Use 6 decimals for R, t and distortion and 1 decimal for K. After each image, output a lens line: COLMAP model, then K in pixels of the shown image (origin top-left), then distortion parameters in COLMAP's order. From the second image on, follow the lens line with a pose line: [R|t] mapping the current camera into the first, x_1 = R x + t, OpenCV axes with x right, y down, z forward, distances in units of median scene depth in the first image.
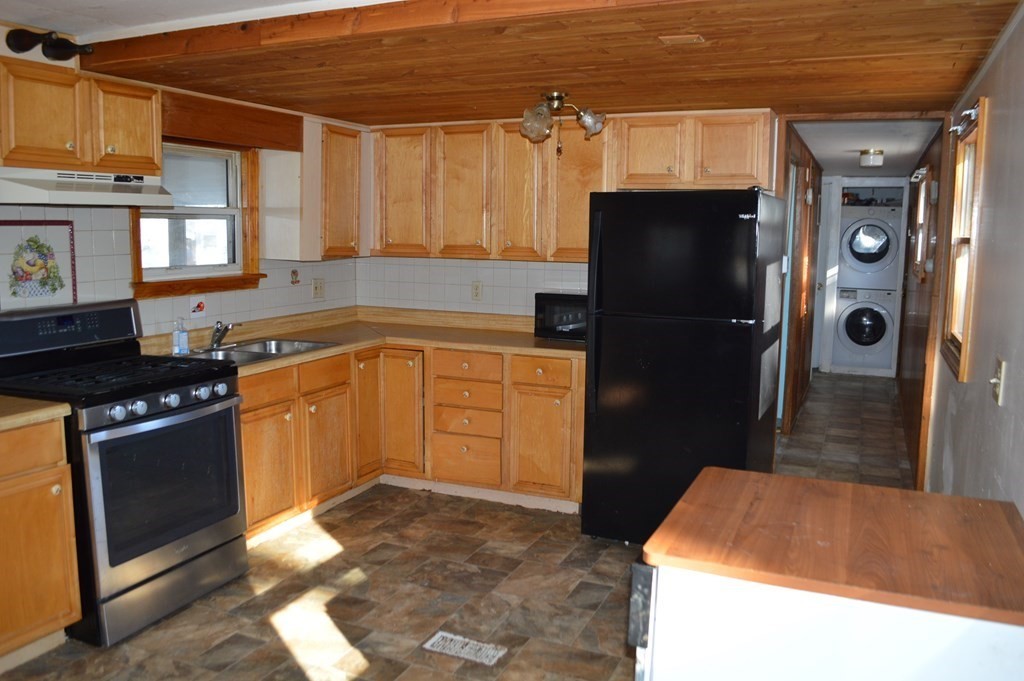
lens RADIAL K [[811.8, 0, 513.1], [0, 811.8, 338.6], [0, 0, 1]] dist [-0.074787, -0.000633]
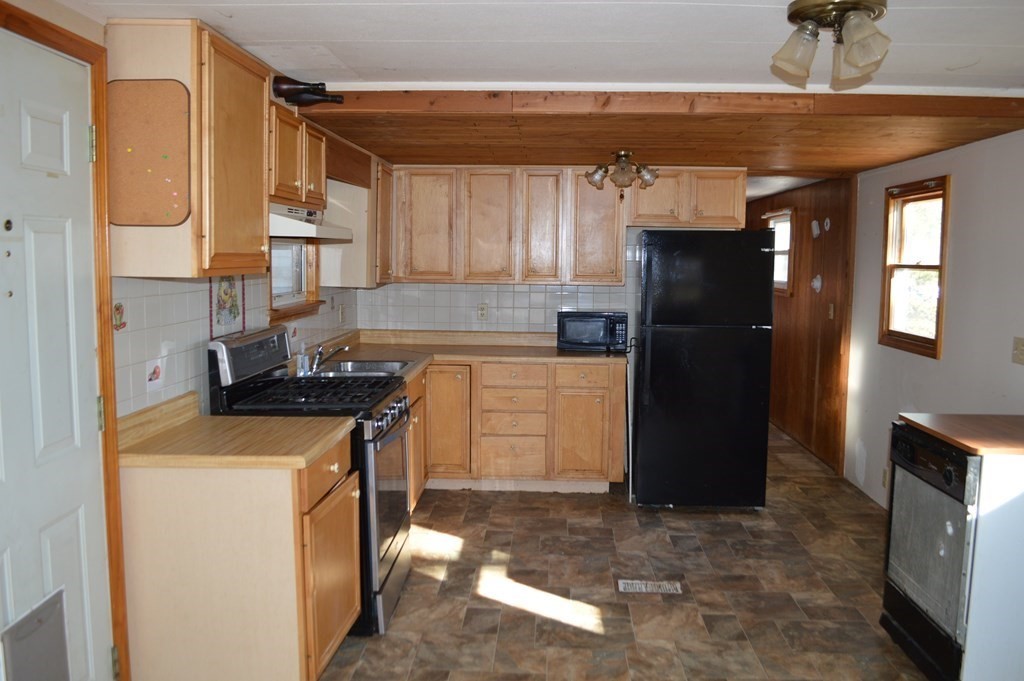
lens RADIAL K [[811.8, 0, 513.0], [0, 811.8, 339.5], [0, 0, 1]] dist [-0.074787, -0.000633]
pose [[0.934726, -0.038322, 0.353297, -0.562303], [0.048086, 0.998664, -0.018898, 0.004380], [-0.352101, 0.034654, 0.935320, -0.109686]]
